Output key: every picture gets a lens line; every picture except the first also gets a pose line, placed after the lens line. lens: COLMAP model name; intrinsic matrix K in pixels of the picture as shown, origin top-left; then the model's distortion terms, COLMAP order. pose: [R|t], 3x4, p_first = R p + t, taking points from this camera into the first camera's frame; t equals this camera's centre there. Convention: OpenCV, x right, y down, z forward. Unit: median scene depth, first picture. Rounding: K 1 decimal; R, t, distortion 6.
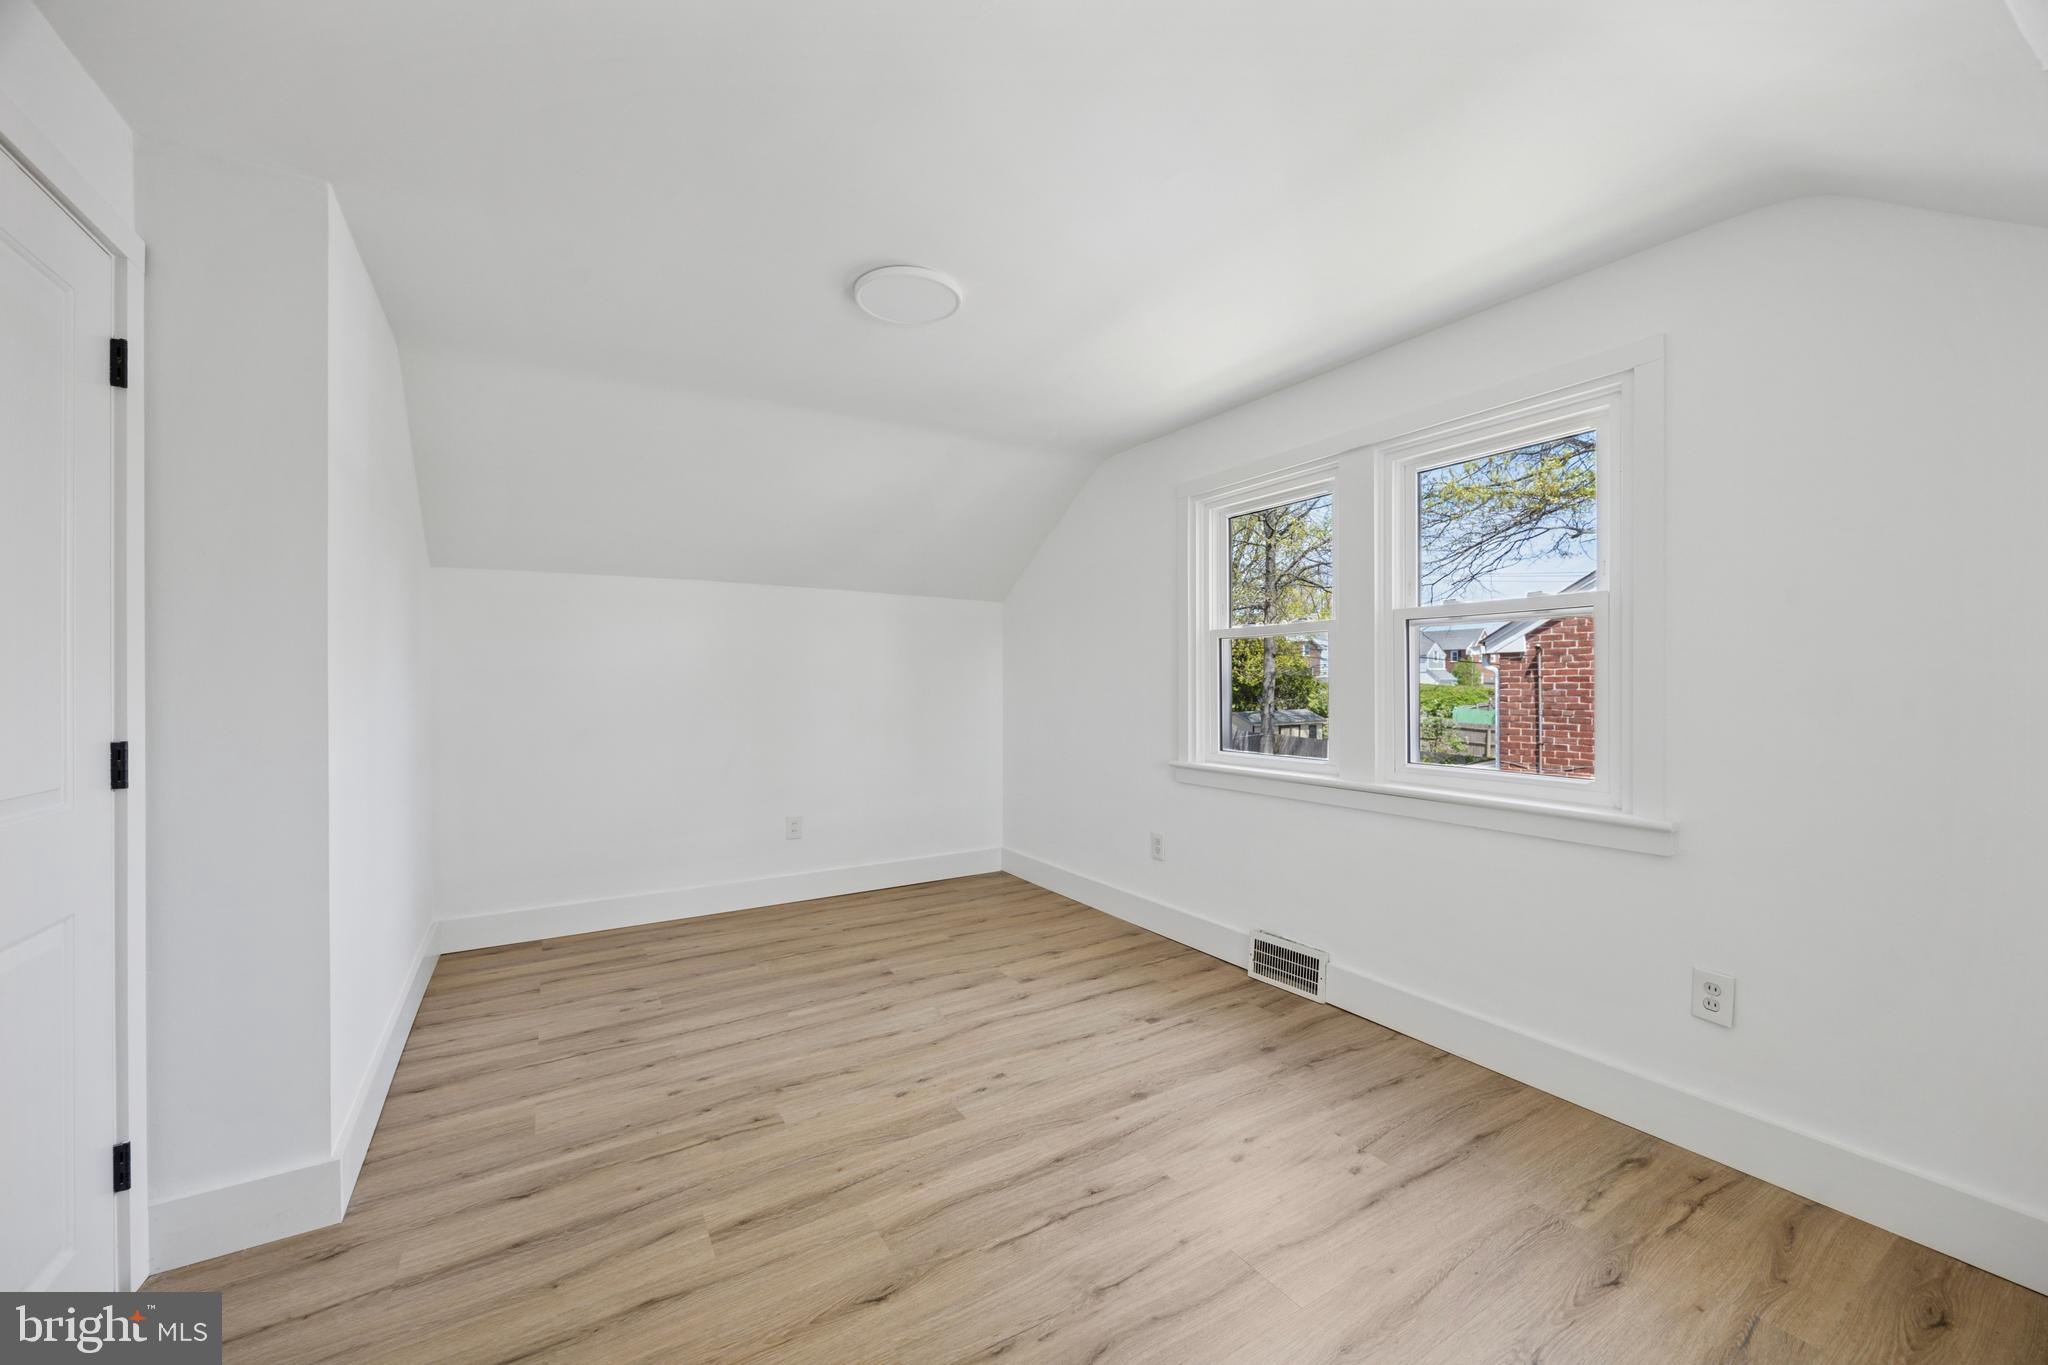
lens RADIAL K [[797.3, 0, 1025.1], [0, 797.3, 682.8], [0, 0, 1]] dist [0.000791, 0.000318]
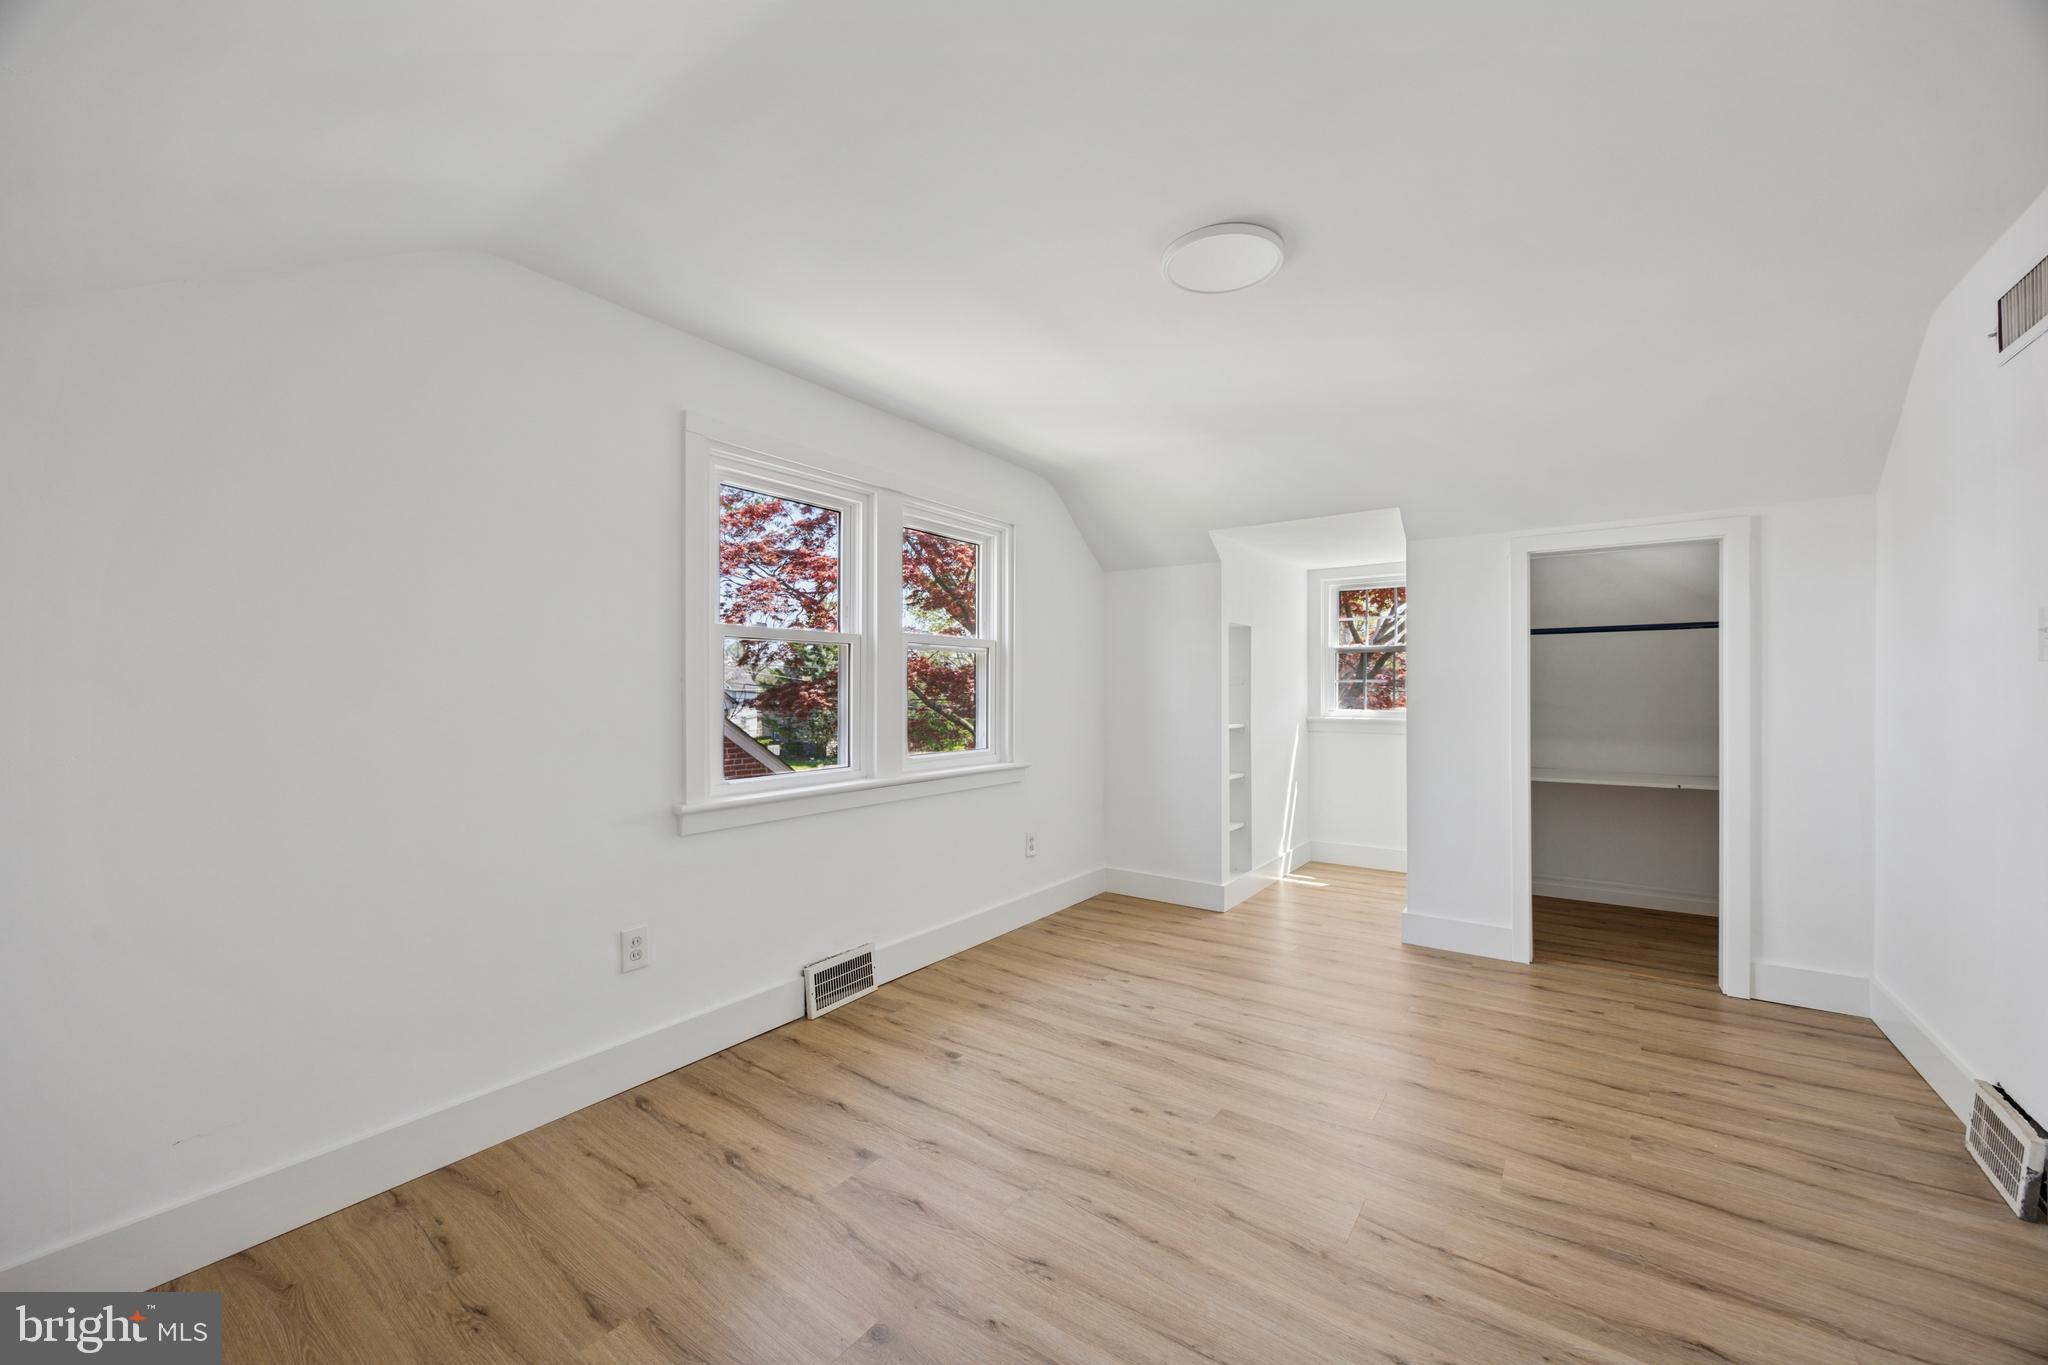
lens RADIAL K [[797.3, 0, 1025.1], [0, 797.3, 687.2], [0, 0, 1]] dist [0.000791, 0.000318]
pose [[-0.401317, 0.011339, 0.915869, -0.808346], [0.004562, 0.999936, -0.010381, 0.005173], [-0.915928, 0.000012, -0.401343, 1.434757]]
